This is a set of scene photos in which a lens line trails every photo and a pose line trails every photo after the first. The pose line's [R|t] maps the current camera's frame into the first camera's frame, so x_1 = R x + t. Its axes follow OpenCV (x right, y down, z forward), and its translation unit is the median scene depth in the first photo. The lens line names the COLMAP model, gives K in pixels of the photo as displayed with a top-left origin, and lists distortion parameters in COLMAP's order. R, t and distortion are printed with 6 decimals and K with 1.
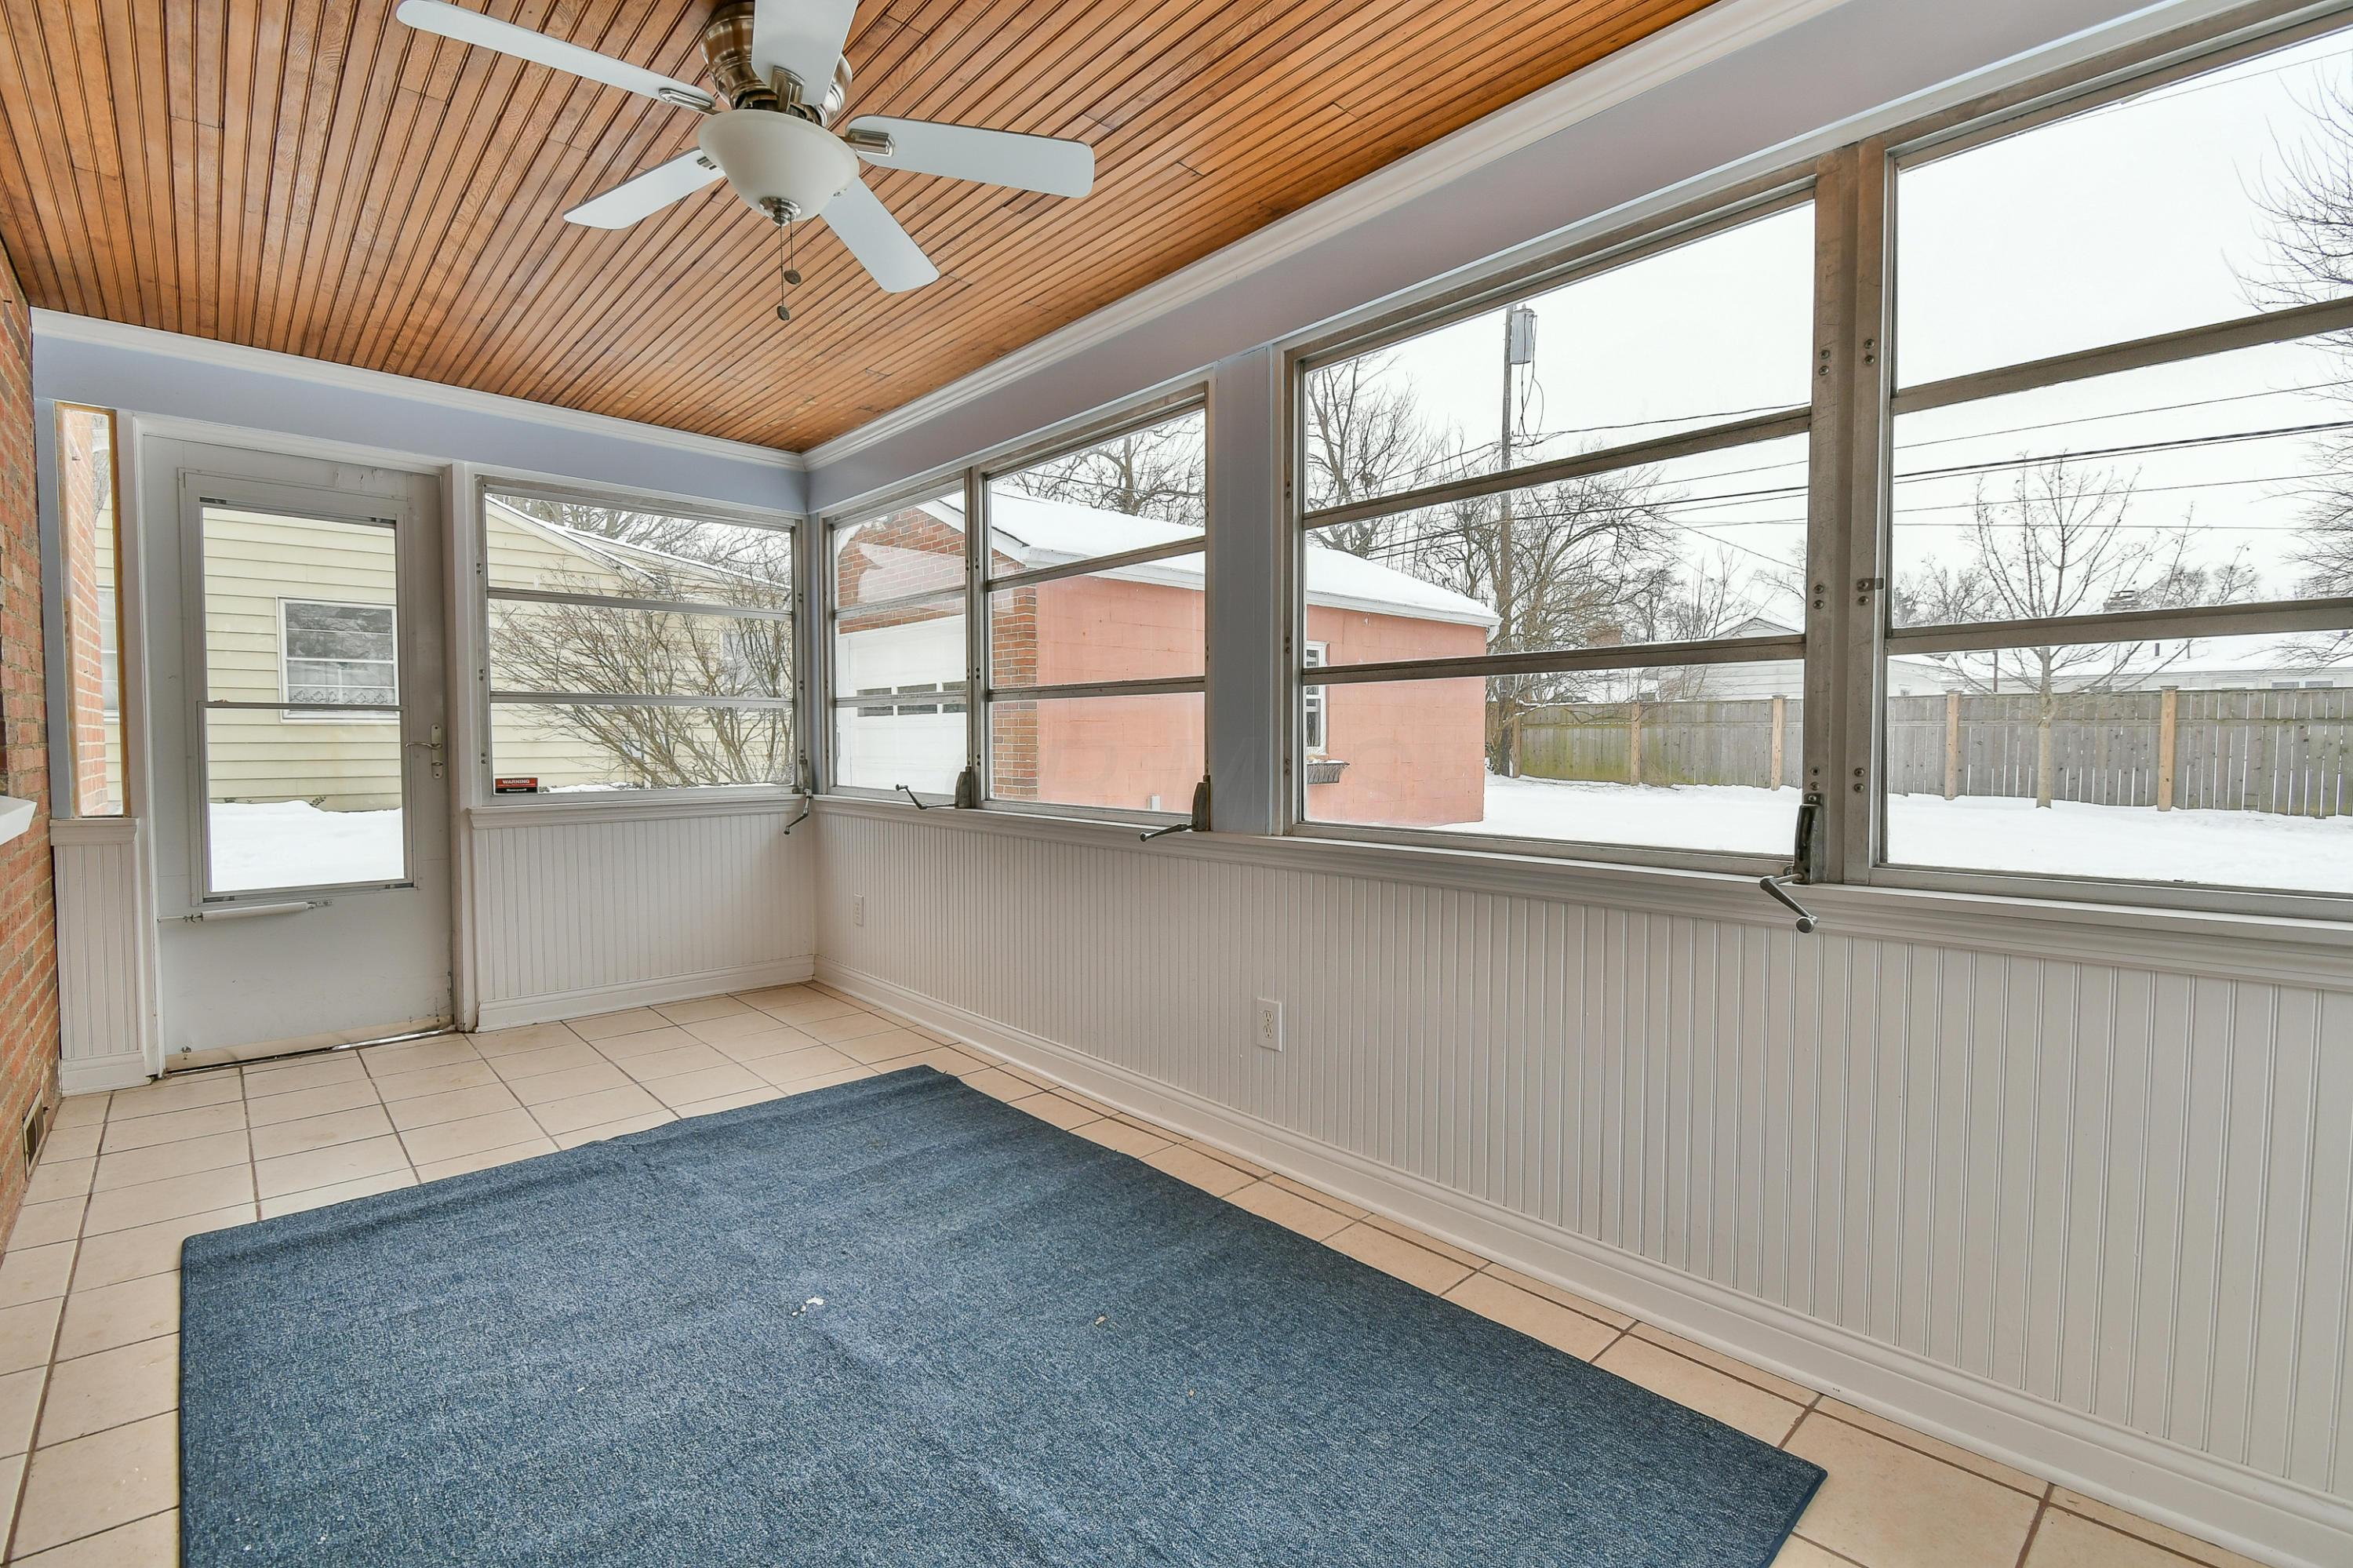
lens RADIAL K [[1067.2, 0, 1176.5], [0, 1067.2, 784.0], [0, 0, 1]] dist [0.027011, -0.022340]
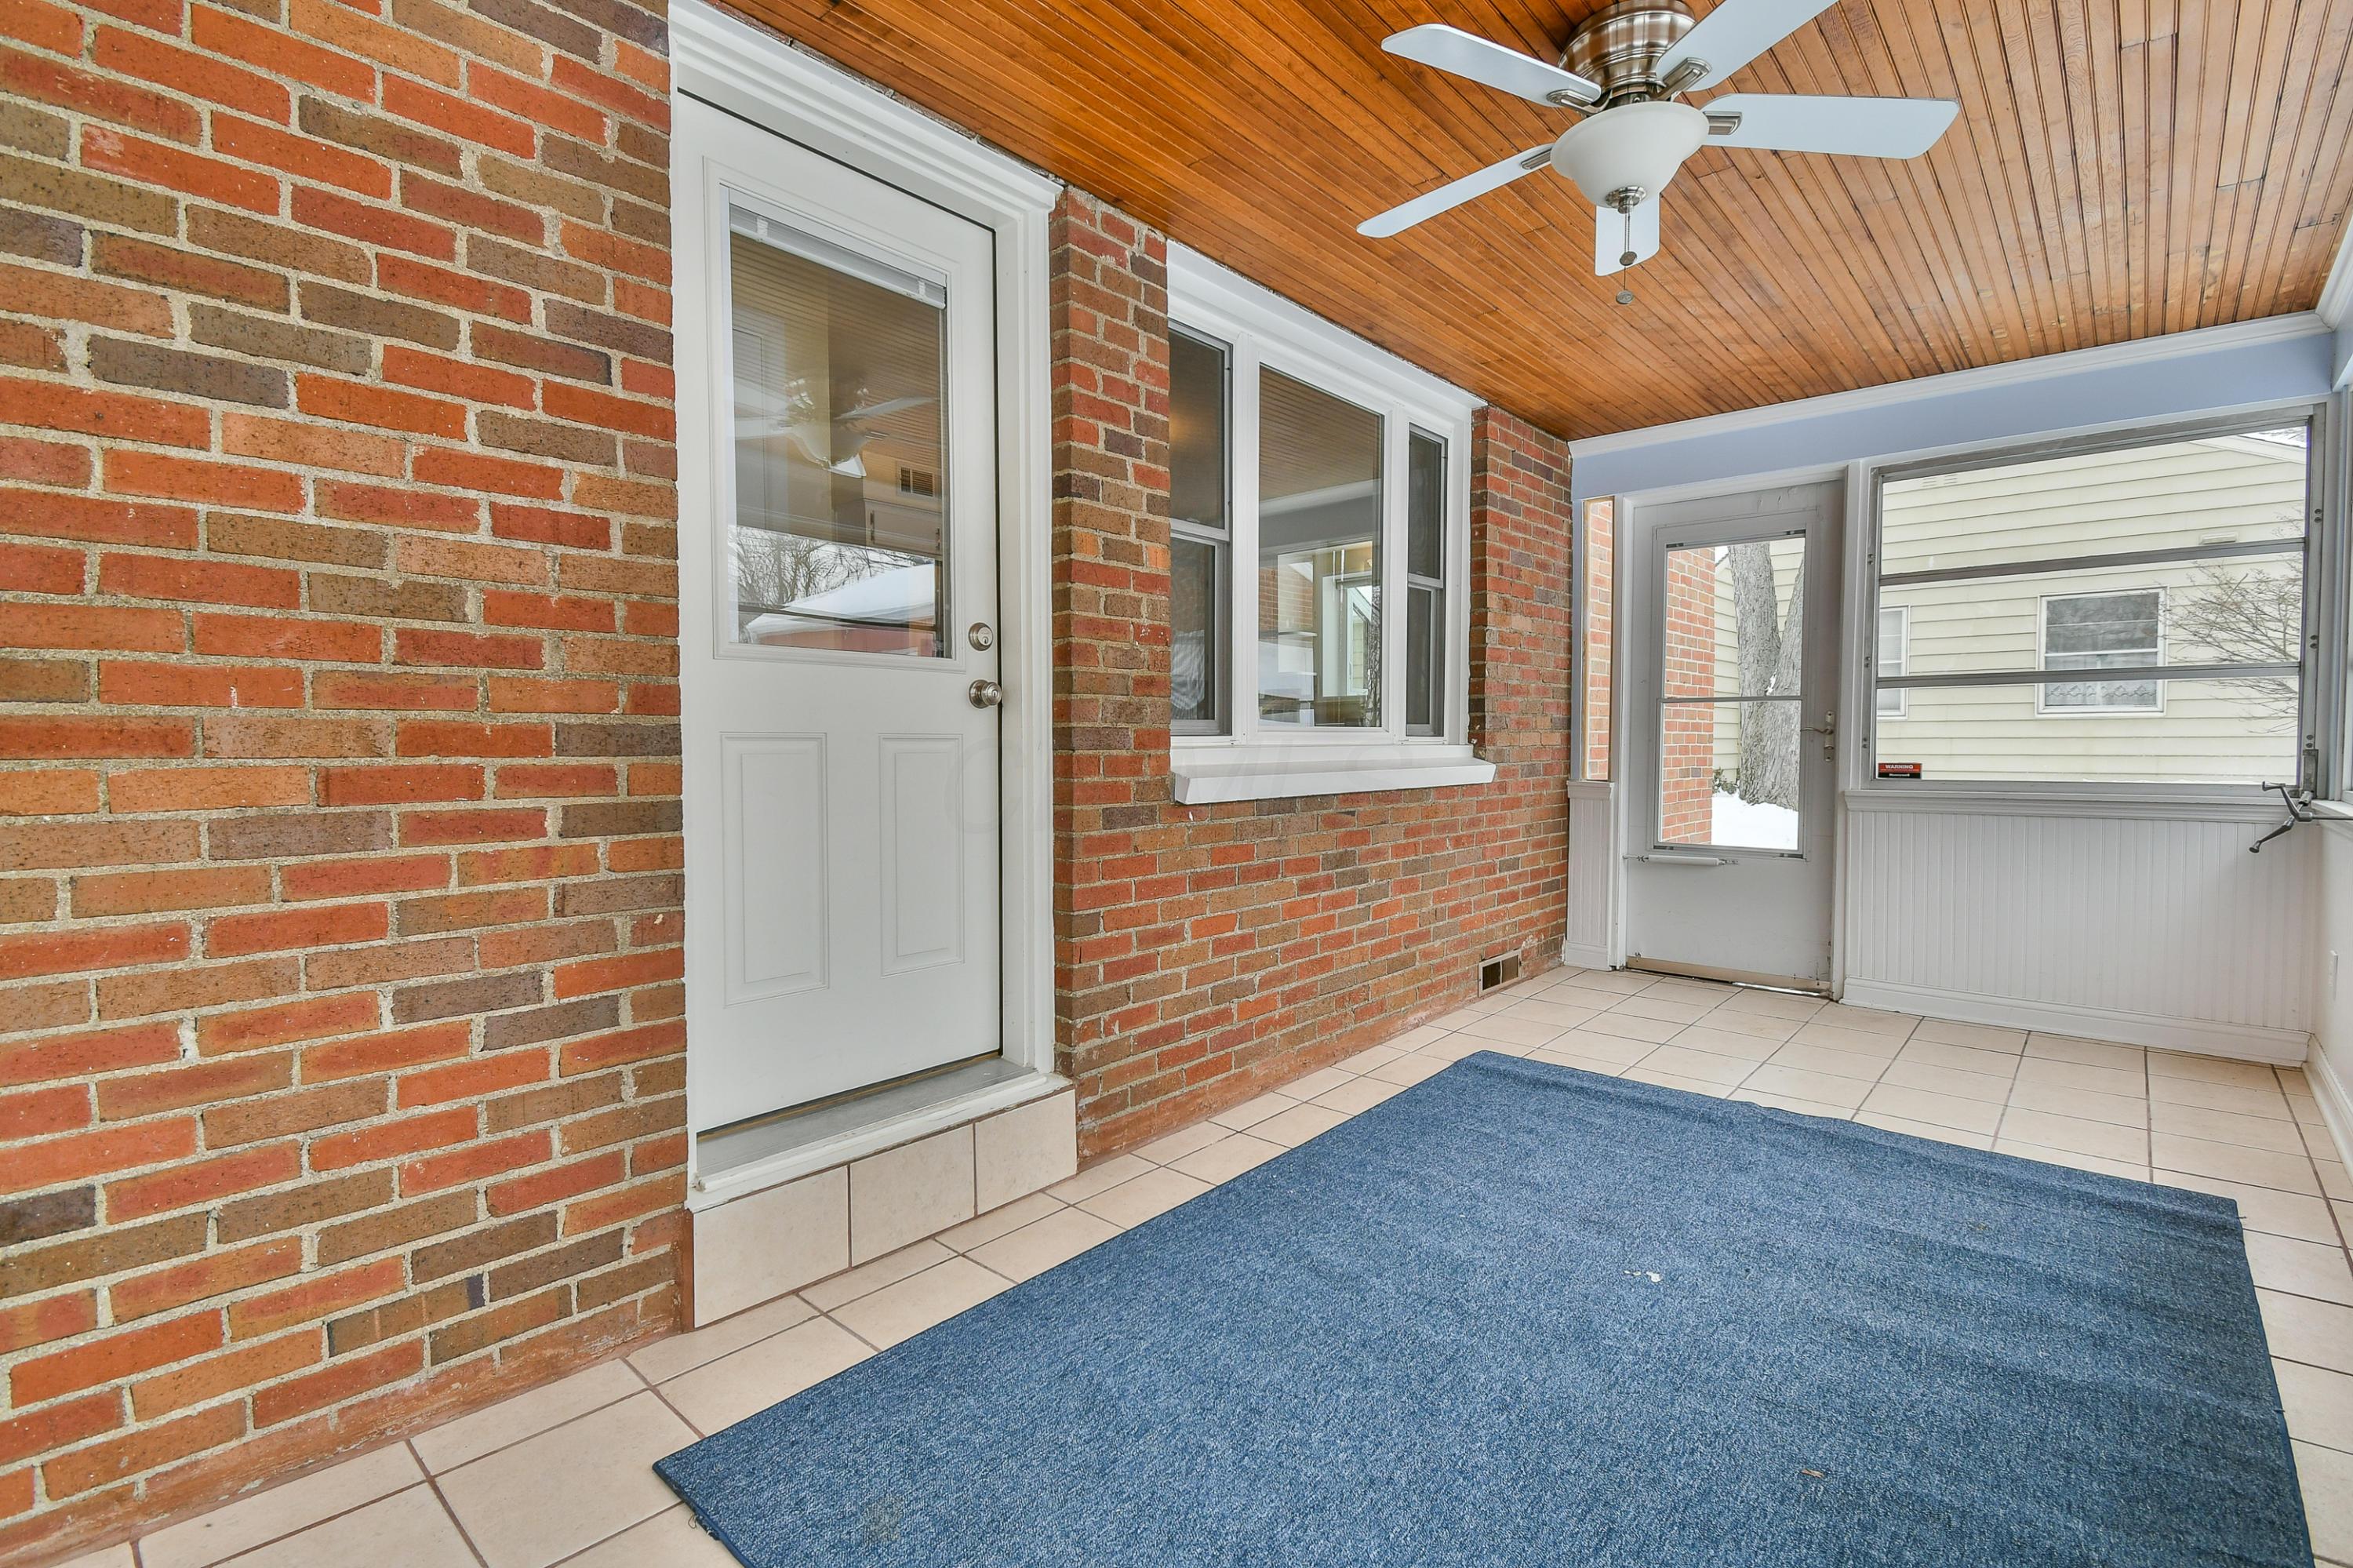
lens RADIAL K [[1067.2, 0, 1176.5], [0, 1067.2, 784.0], [0, 0, 1]] dist [0.027011, -0.022340]
pose [[0.091672, 0.039095, -0.995022, 0.374280], [-0.039273, 0.998594, 0.035617, 0.005510], [0.995015, 0.035813, 0.093078, 0.284301]]
